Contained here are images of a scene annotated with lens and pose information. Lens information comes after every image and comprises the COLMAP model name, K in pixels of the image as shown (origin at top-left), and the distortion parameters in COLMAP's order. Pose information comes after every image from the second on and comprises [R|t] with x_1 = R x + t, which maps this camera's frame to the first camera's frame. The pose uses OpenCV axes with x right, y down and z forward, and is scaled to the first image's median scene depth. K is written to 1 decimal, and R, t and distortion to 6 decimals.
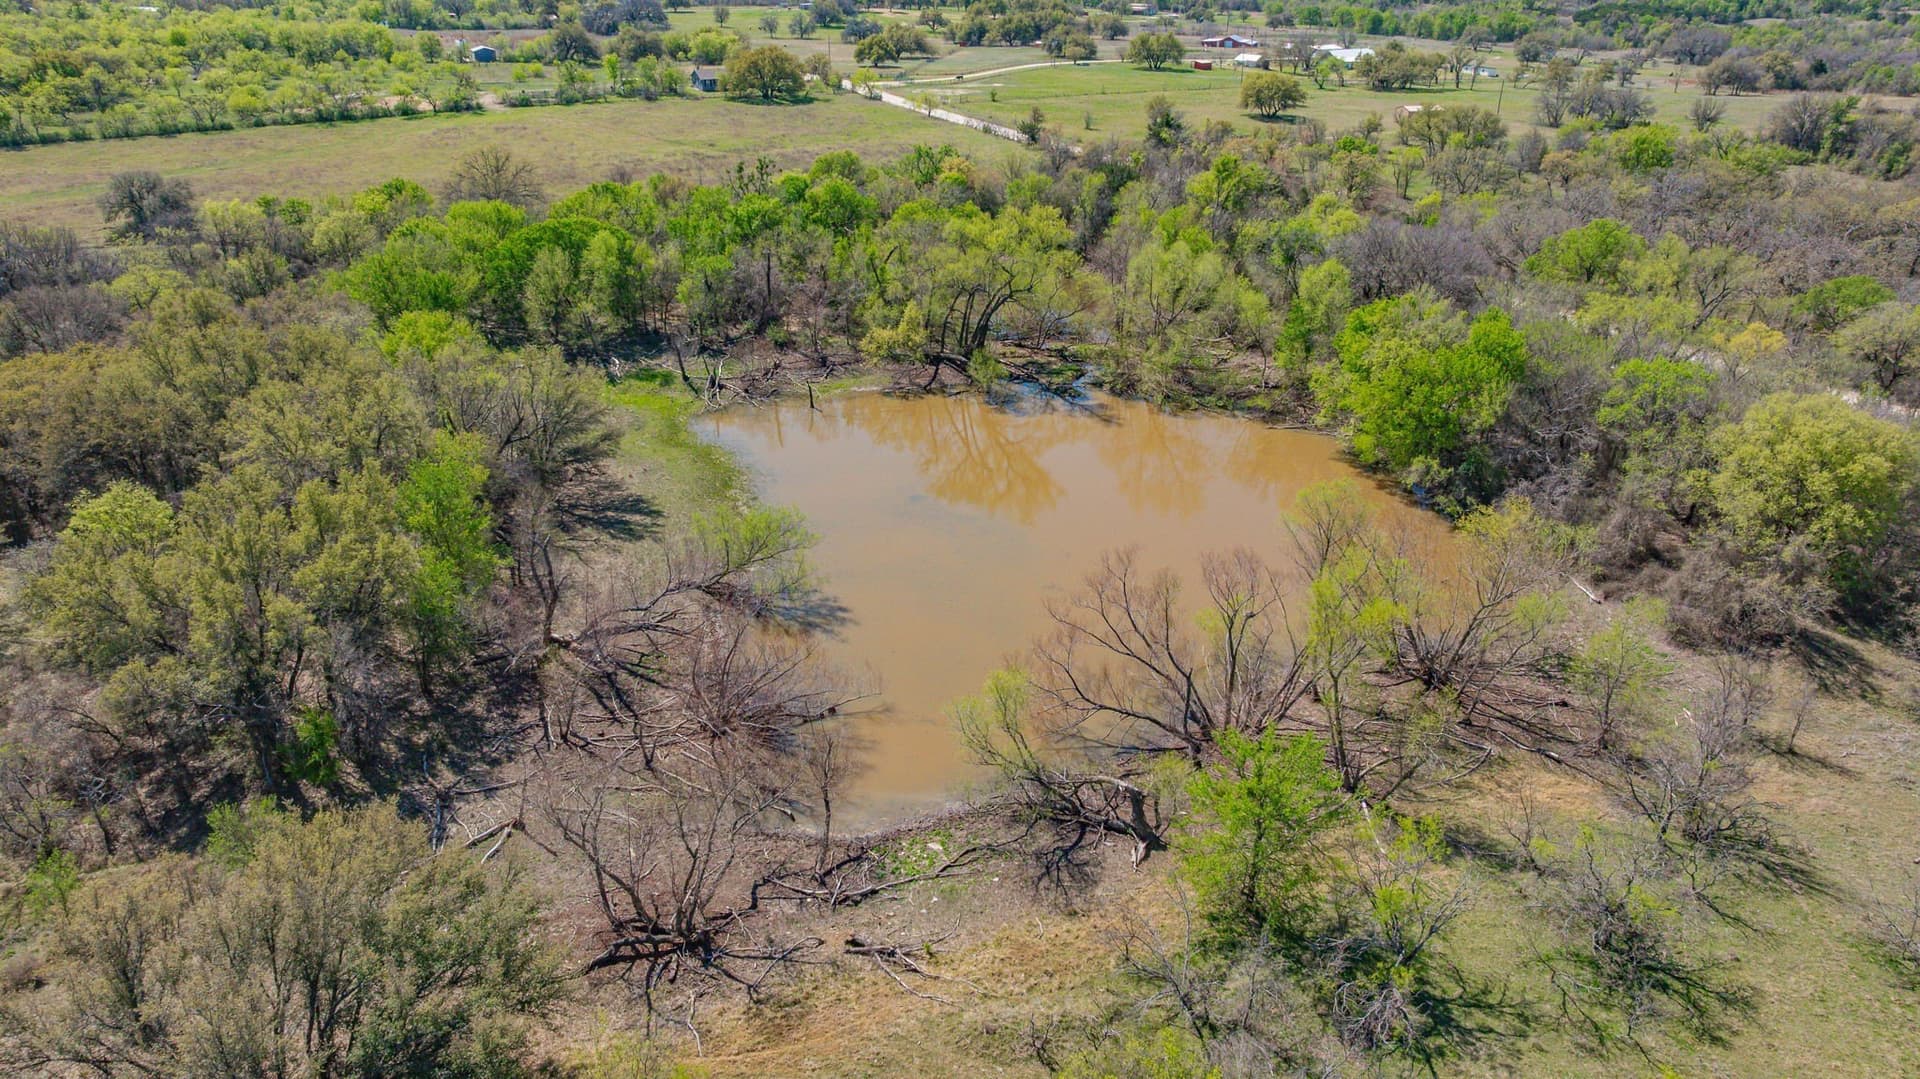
lens RADIAL K [[1351.1, 0, 960.0], [0, 1351.1, 539.5], [0, 0, 1]] dist [-0.017551, -0.002499]
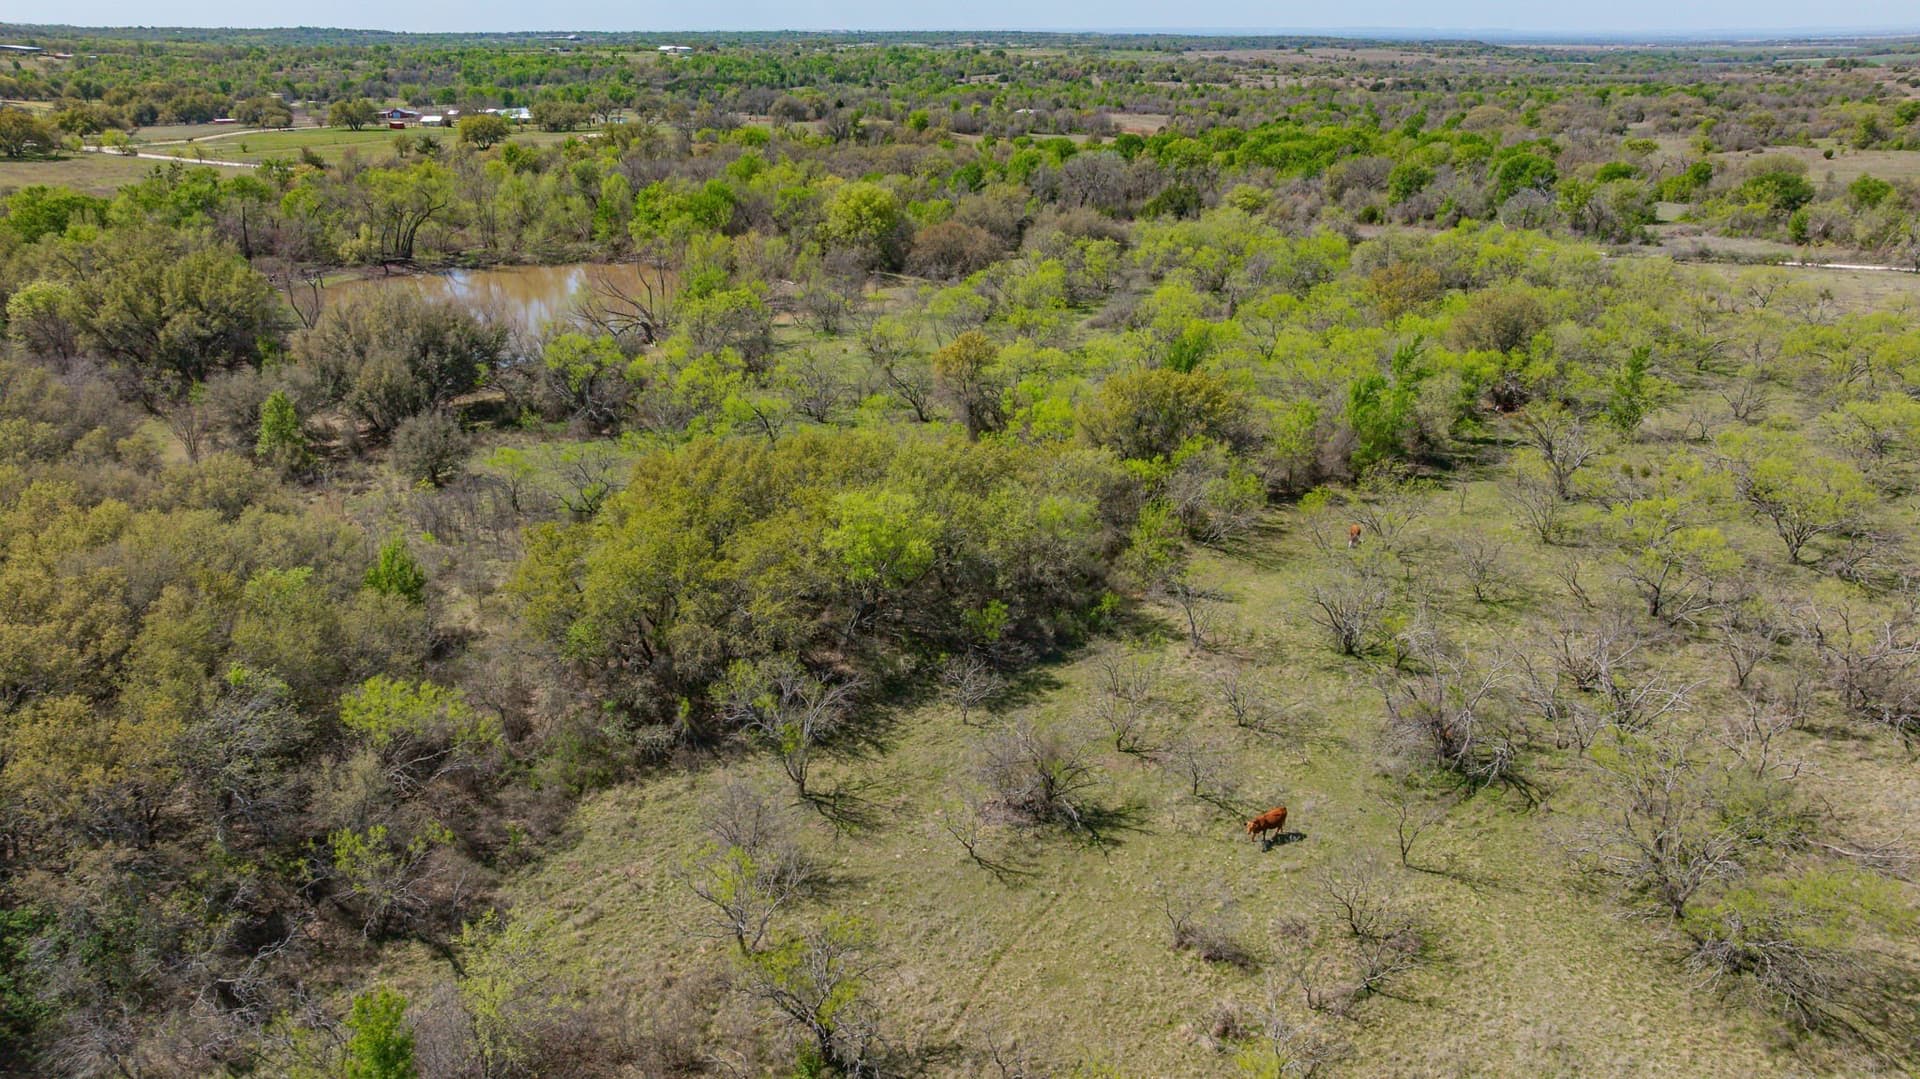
lens RADIAL K [[1351.1, 0, 960.0], [0, 1351.1, 539.5], [0, 0, 1]] dist [-0.017551, -0.002499]
pose [[0.811929, -0.206851, 0.545878, -0.139598], [0.242434, 0.970142, 0.007027, 0.117049], [-0.531033, 0.126634, 0.837835, -0.219311]]
